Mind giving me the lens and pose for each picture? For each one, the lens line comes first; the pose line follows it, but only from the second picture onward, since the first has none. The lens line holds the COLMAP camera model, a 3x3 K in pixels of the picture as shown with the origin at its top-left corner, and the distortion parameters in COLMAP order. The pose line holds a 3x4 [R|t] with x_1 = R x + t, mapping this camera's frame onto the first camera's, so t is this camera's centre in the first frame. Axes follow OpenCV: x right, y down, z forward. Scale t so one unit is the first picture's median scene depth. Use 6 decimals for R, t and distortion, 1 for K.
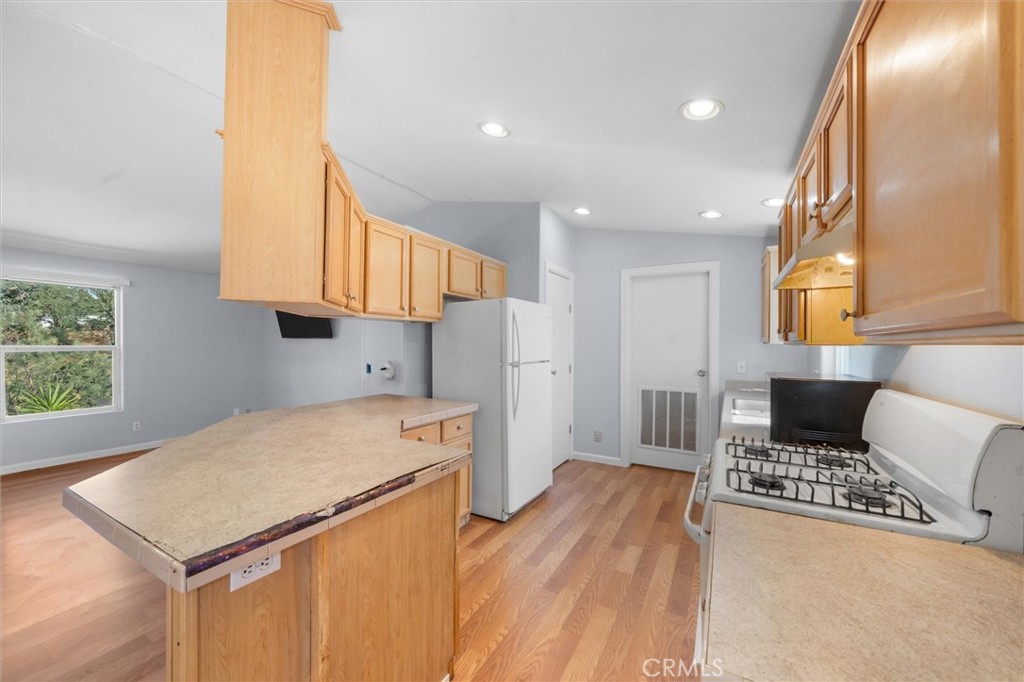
lens RADIAL K [[387.8, 0, 508.7], [0, 387.8, 348.0], [0, 0, 1]] dist [0.000164, -0.000056]
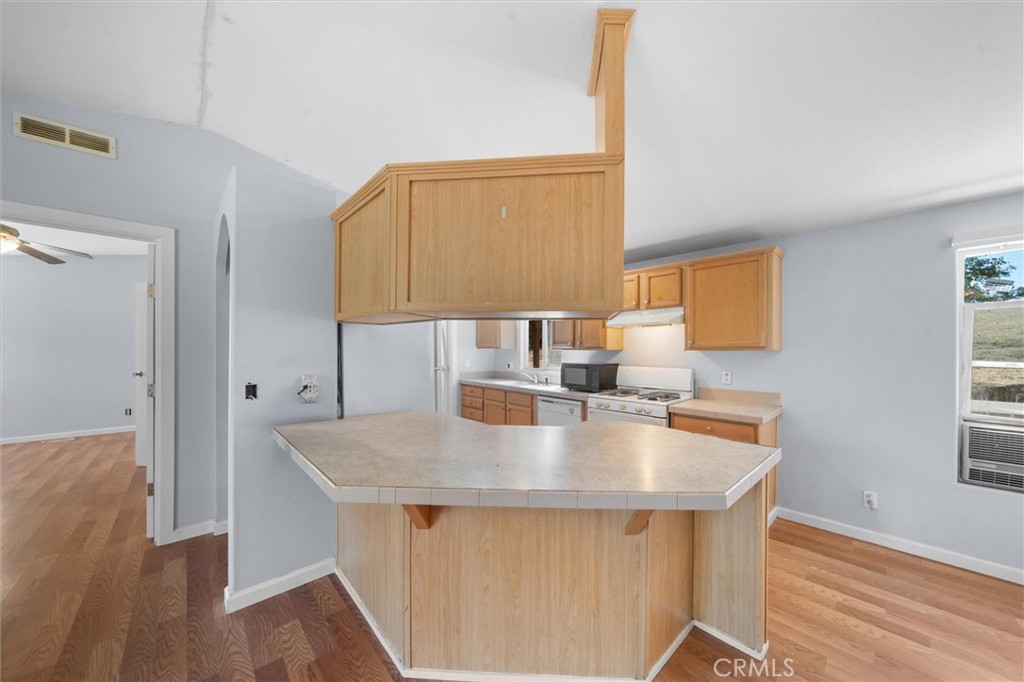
lens RADIAL K [[356.7, 0, 515.1], [0, 356.7, 350.2], [0, 0, 1]] dist [-0.001915, -0.000008]
pose [[0.298819, -0.008023, 0.954276, -0.728843], [0.005878, 0.999961, 0.006566, -0.012207], [-0.954292, 0.003647, 0.298855, 0.405037]]
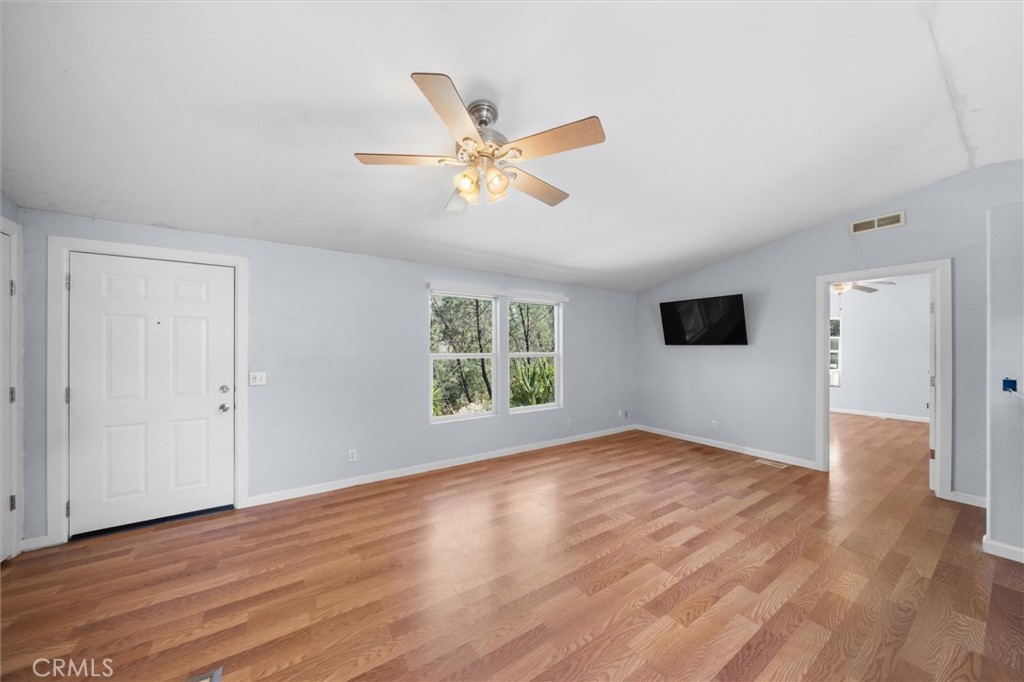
lens RADIAL K [[349.5, 0, 506.6], [0, 349.5, 346.9], [0, 0, 1]] dist [-0.005875, -0.000106]
pose [[0.894880, -0.005624, -0.446271, -0.881344], [-0.001843, 0.999866, -0.016297, -0.007302], [0.446303, 0.015406, 0.894749, -0.040765]]
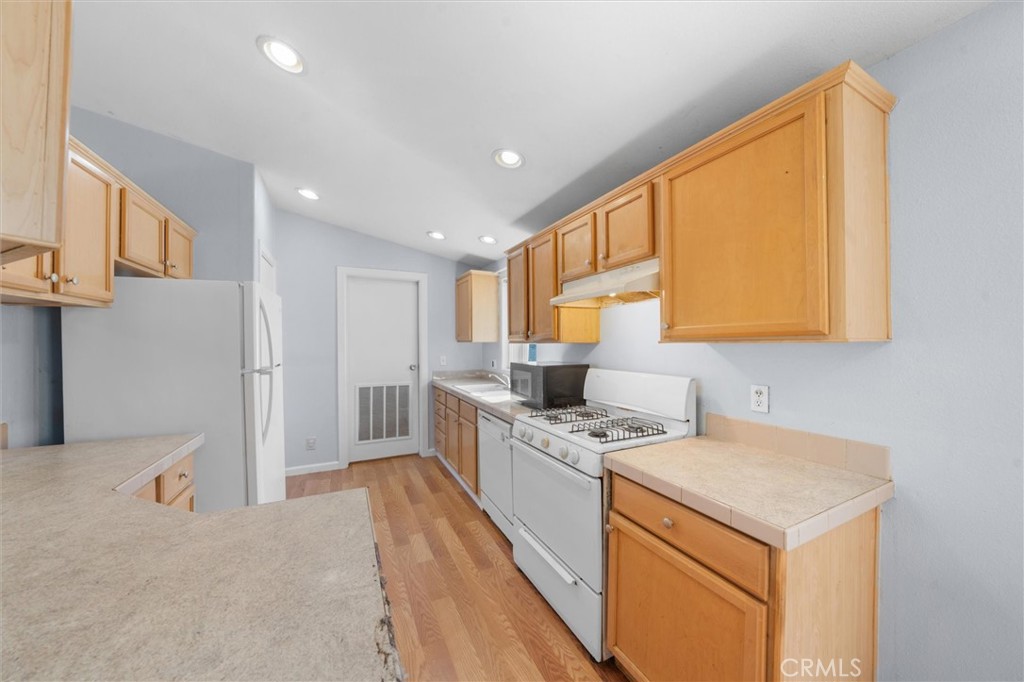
lens RADIAL K [[349.7, 0, 514.9], [0, 349.7, 341.9], [0, 0, 1]] dist [-0.002241, -0.000046]
pose [[0.561659, -0.003662, 0.827361, -0.223421], [0.012330, 0.999916, -0.003945, -0.004799], [-0.827277, 0.012417, 0.561657, 0.170001]]
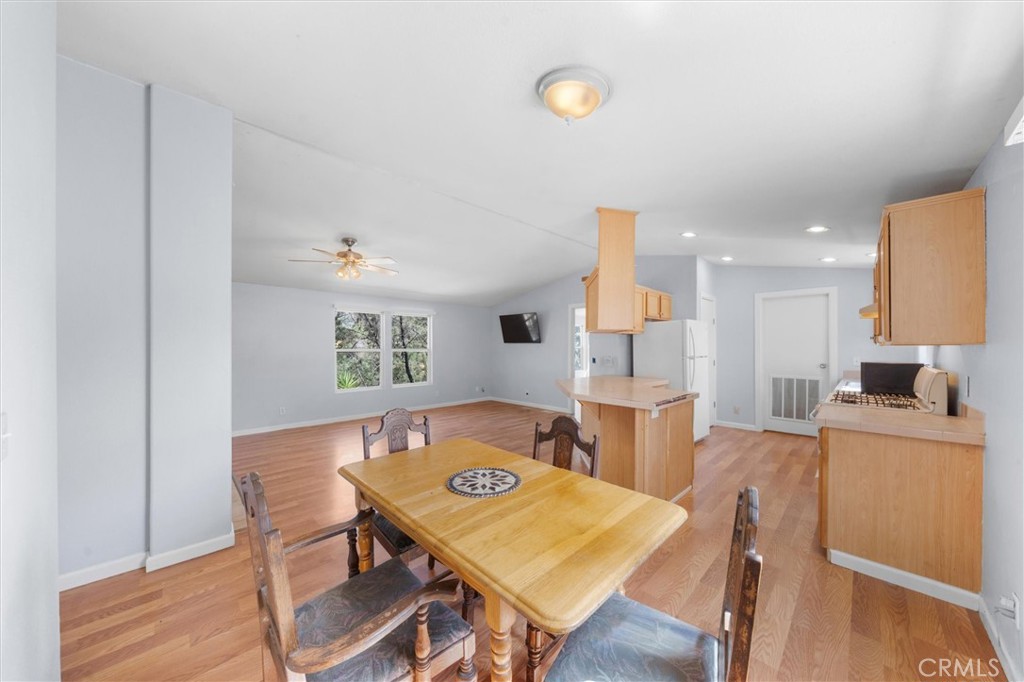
lens RADIAL K [[349.5, 0, 506.6], [0, 349.5, 346.9], [0, 0, 1]] dist [-0.005875, -0.000106]
pose [[0.958935, -0.004723, -0.283586, -0.271216], [0.002005, 0.999949, -0.009877, 0.006619], [0.283618, 0.008902, 0.958896, -0.593033]]
